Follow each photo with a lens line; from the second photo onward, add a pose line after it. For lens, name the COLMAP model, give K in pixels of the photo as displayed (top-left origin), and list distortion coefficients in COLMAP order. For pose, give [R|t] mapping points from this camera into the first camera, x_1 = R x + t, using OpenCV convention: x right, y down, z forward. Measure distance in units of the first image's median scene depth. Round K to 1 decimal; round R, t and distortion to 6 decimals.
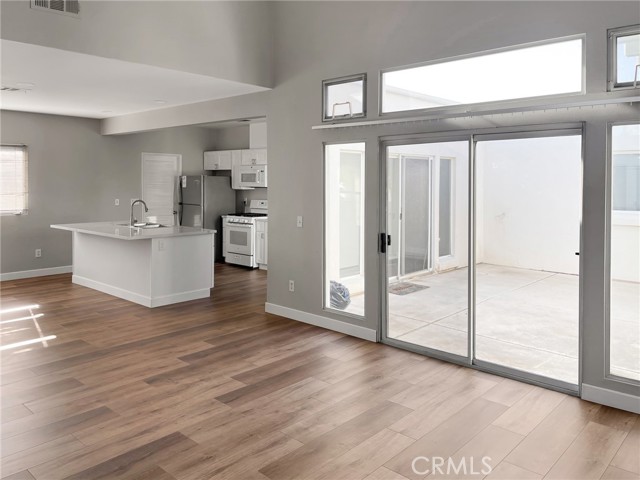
lens RADIAL K [[502.5, 0, 330.5], [0, 502.5, 238.2], [0, 0, 1]] dist [0.027439, -0.017506]
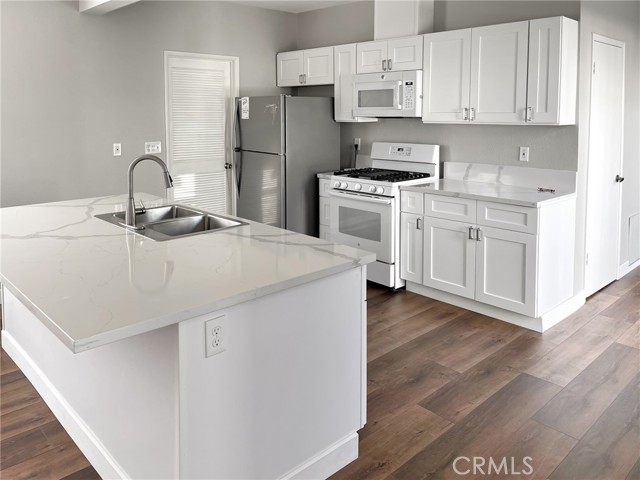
lens RADIAL K [[513.9, 0, 324.1], [0, 513.9, 203.3], [0, 0, 1]] dist [0.004444, -0.002489]
pose [[0.996221, 0.006458, -0.086619, -0.164399], [-0.000693, 0.997792, 0.066415, -0.049863], [0.086857, -0.066104, 0.994025, 0.477236]]
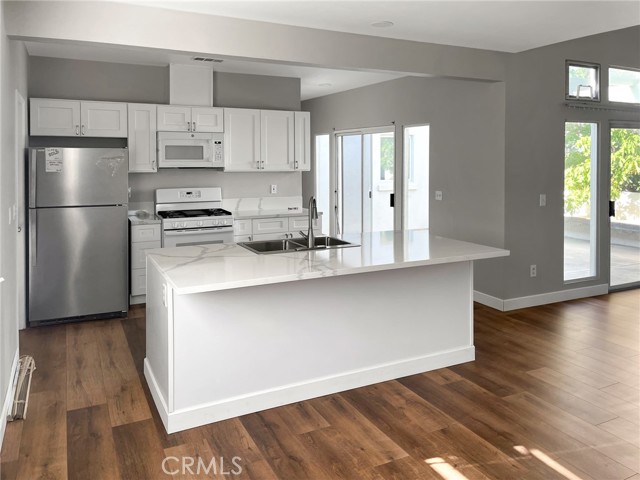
lens RADIAL K [[502.5, 0, 330.5], [0, 502.5, 238.2], [0, 0, 1]] dist [0.027439, -0.017506]
pose [[0.355417, -0.147793, 0.922950, -0.662430], [0.107192, 0.987351, 0.116827, -0.068328], [-0.928541, 0.057410, 0.366763, 0.603115]]
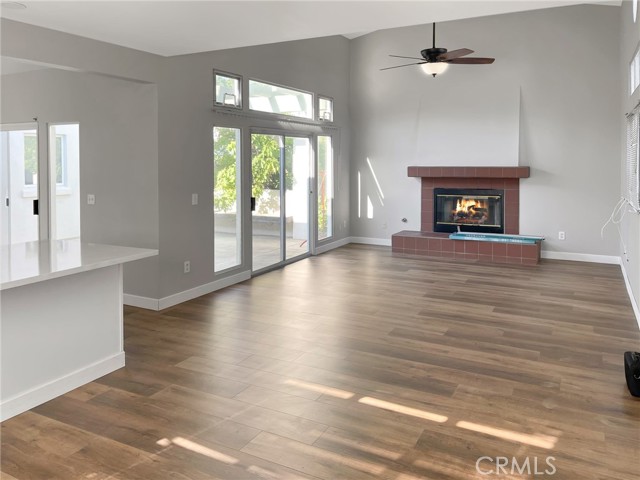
lens RADIAL K [[502.5, 0, 330.5], [0, 502.5, 238.2], [0, 0, 1]] dist [0.027439, -0.017506]
pose [[-0.261487, -0.146906, 0.953962, -0.661824], [0.109860, 0.977397, 0.180628, -0.065370], [-0.958935, 0.152035, -0.239437, 0.591696]]
